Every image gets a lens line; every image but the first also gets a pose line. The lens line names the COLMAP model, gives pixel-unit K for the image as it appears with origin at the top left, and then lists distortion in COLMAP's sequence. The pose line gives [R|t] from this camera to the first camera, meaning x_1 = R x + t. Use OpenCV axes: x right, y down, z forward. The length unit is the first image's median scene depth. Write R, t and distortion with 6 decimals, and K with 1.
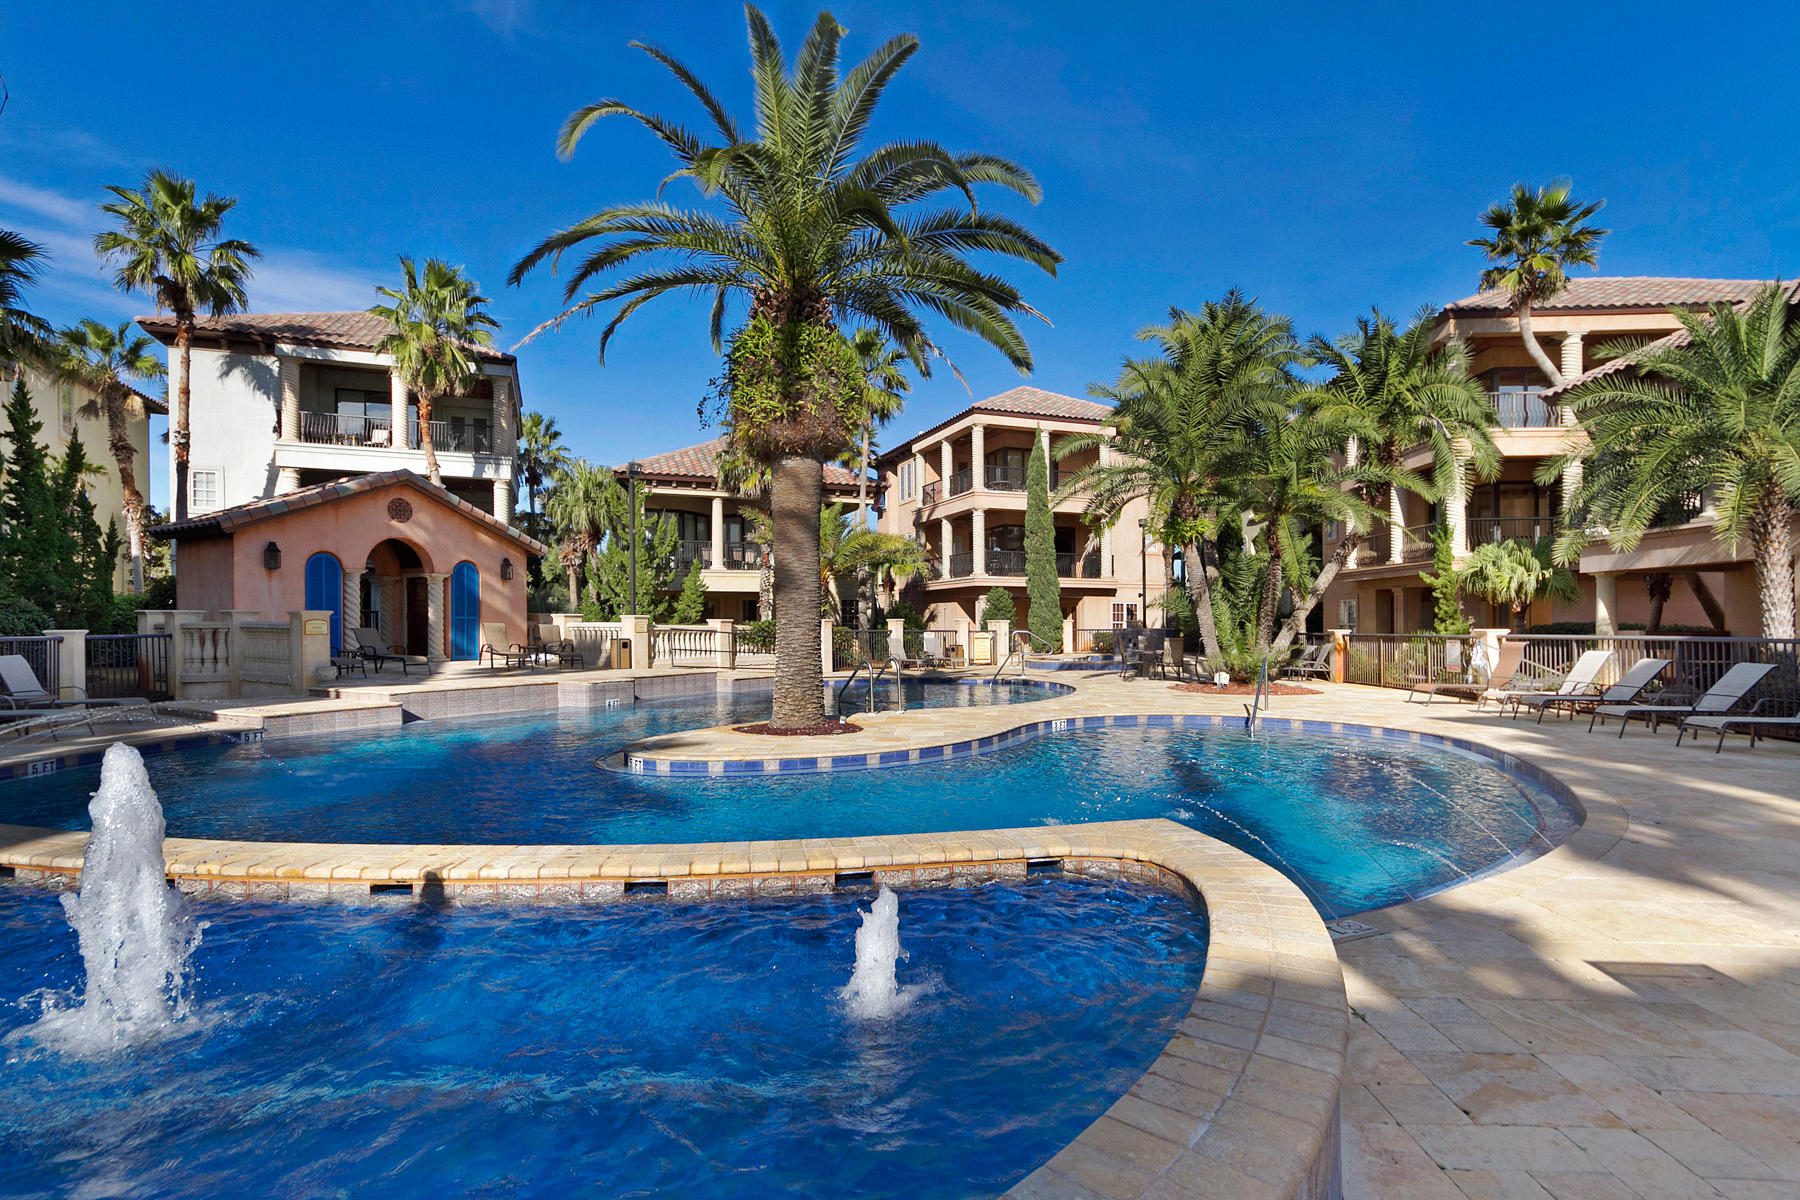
lens RADIAL K [[905.0, 0, 907.5], [0, 905.0, 601.4], [0, 0, 1]] dist [-0.003476, 0.004456]
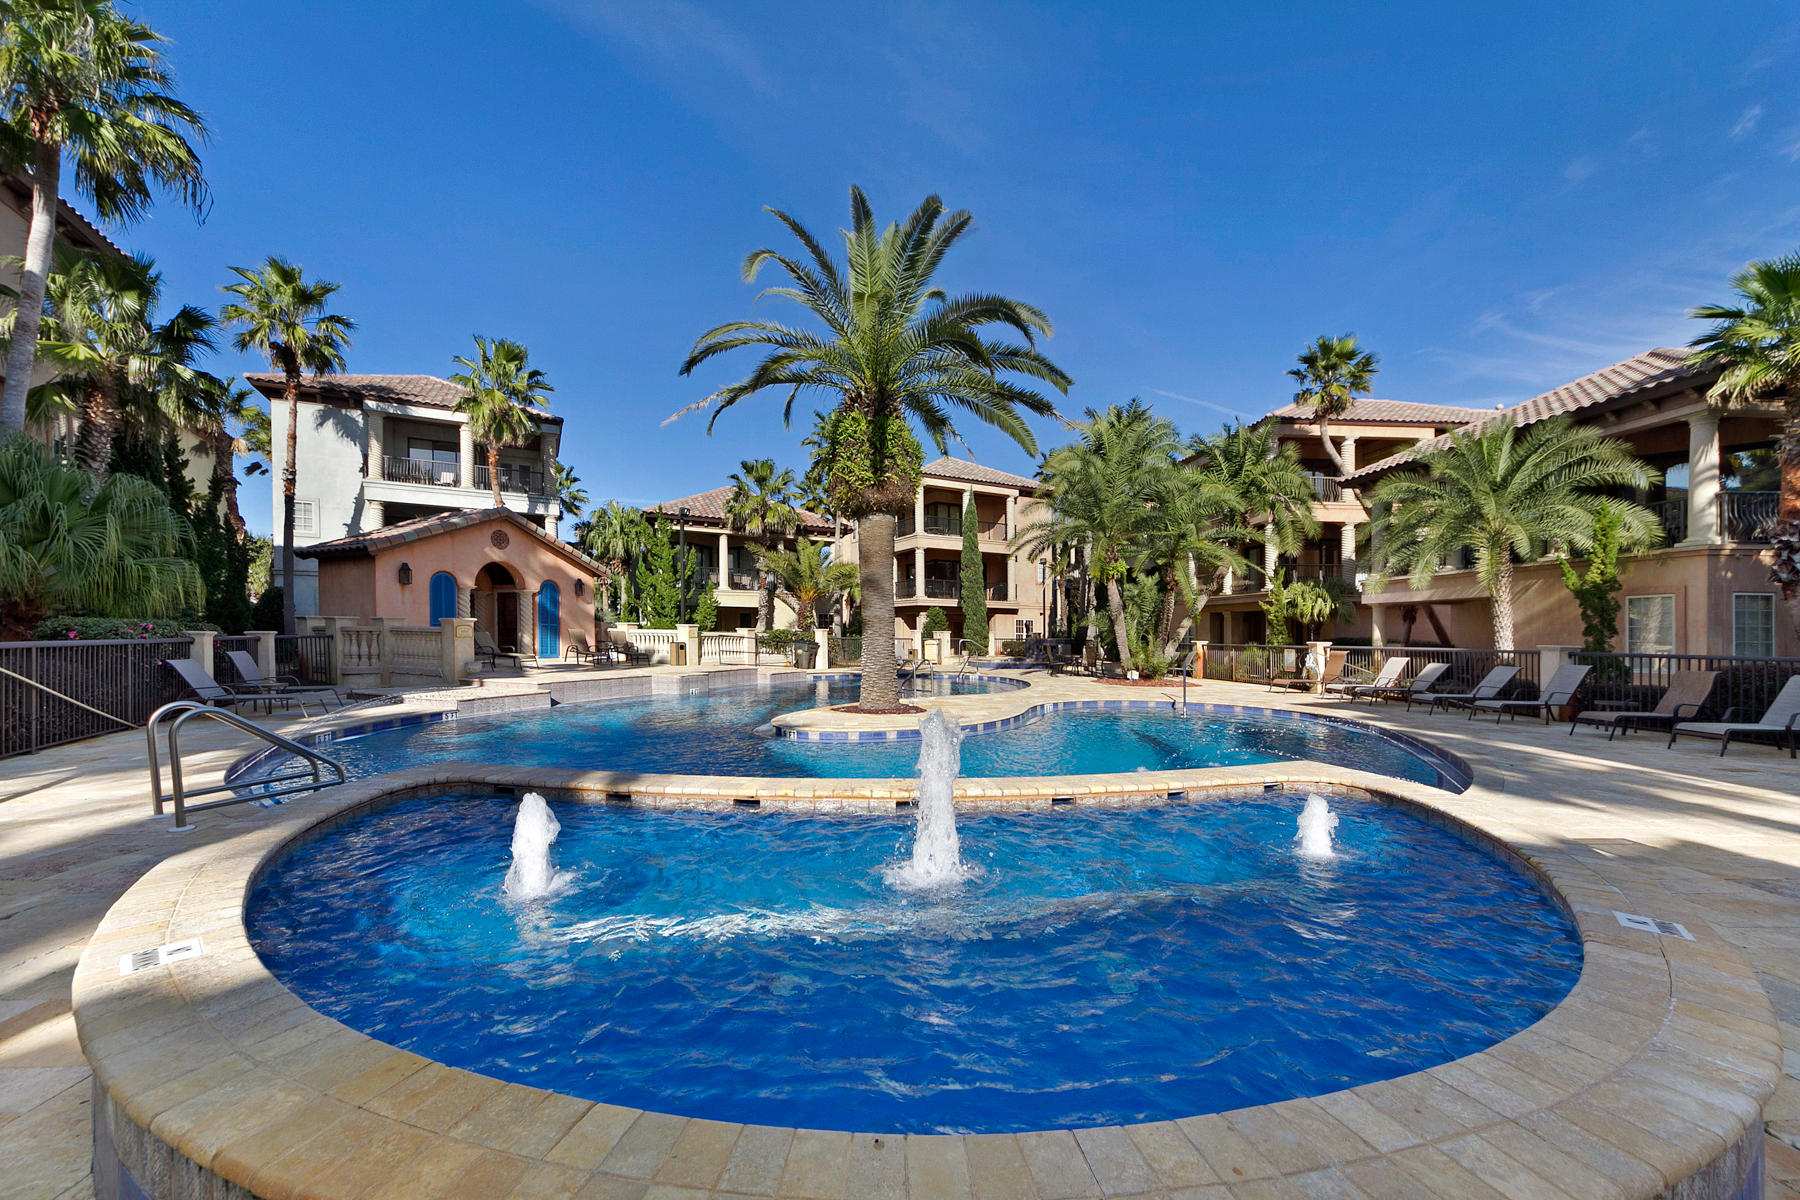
lens RADIAL K [[697.5, 0, 887.2], [0, 697.5, 617.1], [0, 0, 1]] dist [-0.000538, -0.001340]
pose [[0.994340, 0.014049, 0.105311, -0.124621], [-0.014385, 0.999894, 0.002437, -0.002132], [-0.105266, -0.003938, 0.994436, -0.034680]]
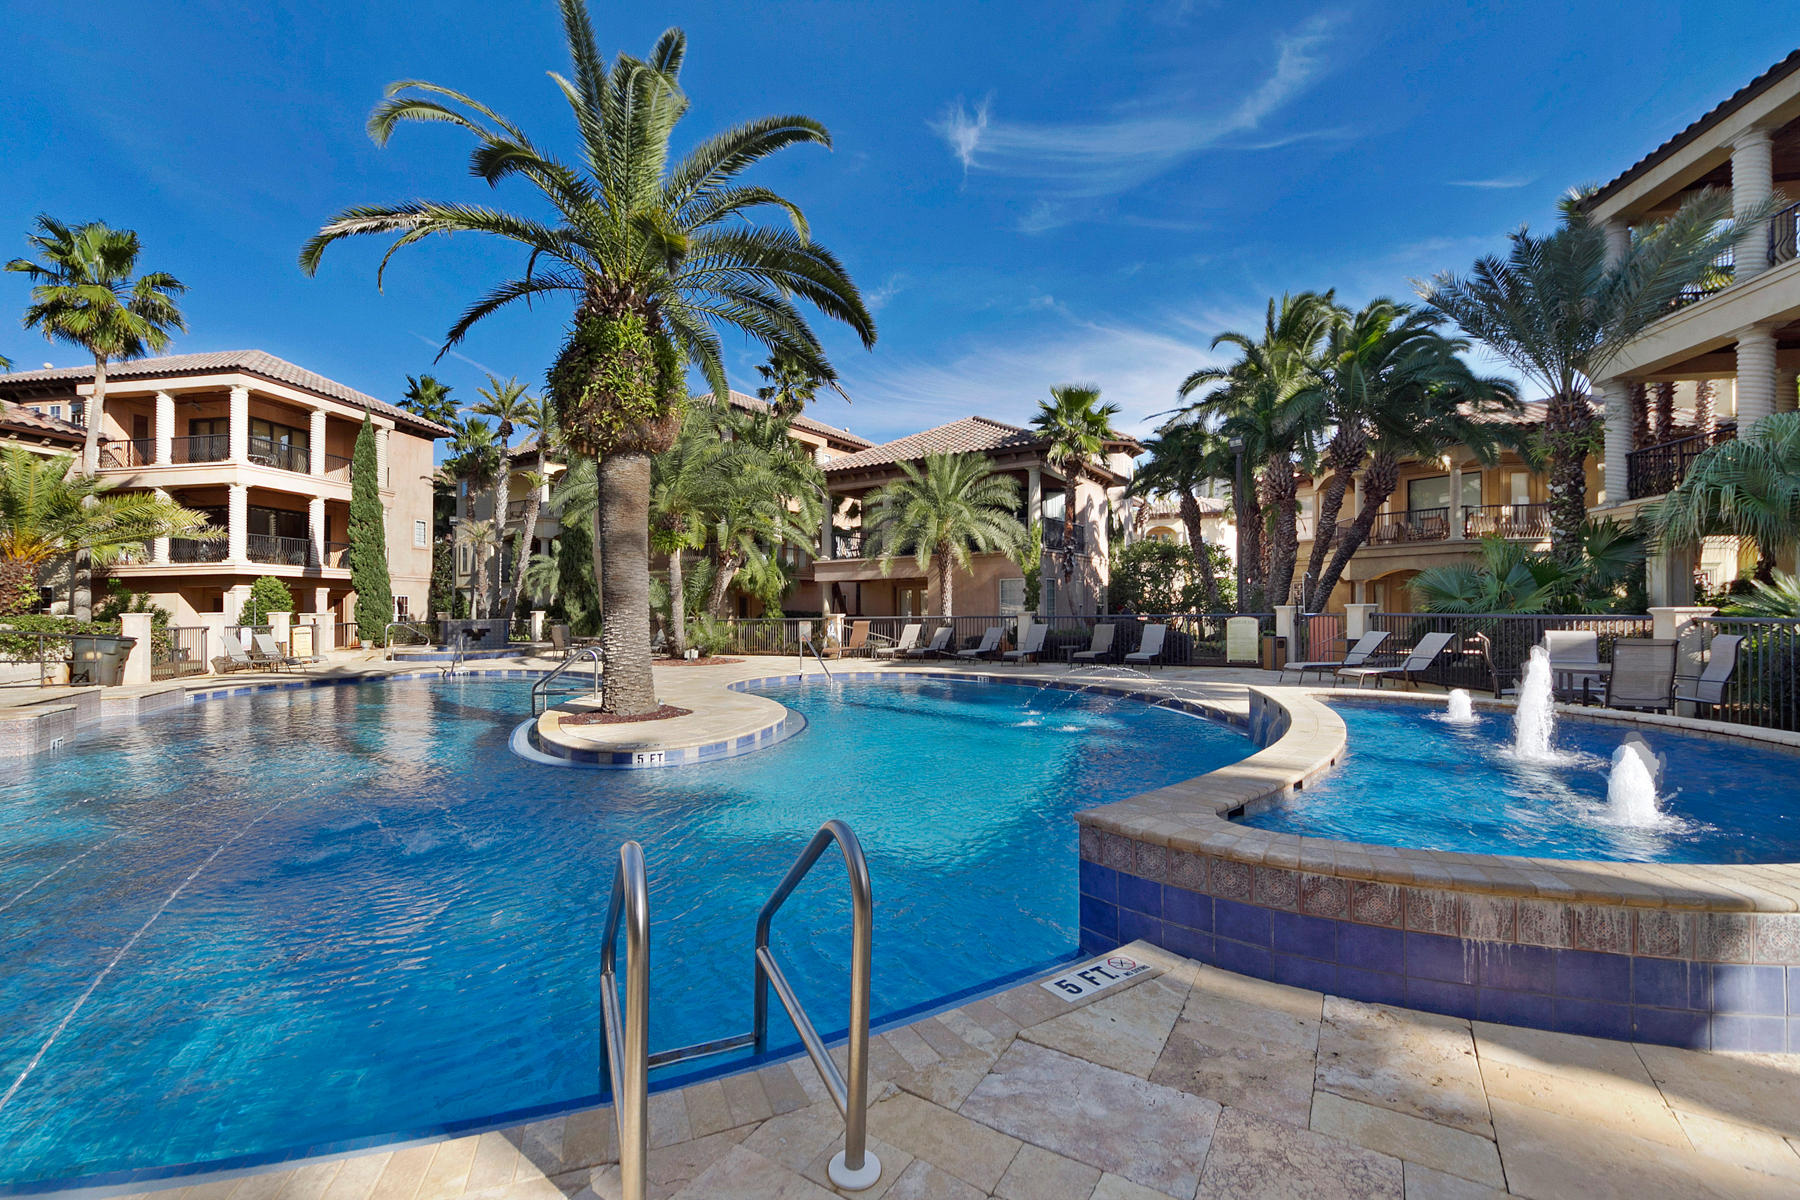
lens RADIAL K [[762.0, 0, 887.2], [0, 762.0, 597.9], [0, 0, 1]] dist [-0.001771, -0.000472]
pose [[0.475566, 0.009647, 0.879627, -0.416832], [-0.010757, 0.999929, -0.005151, 0.004114], [-0.879614, -0.007012, 0.475636, 0.178180]]
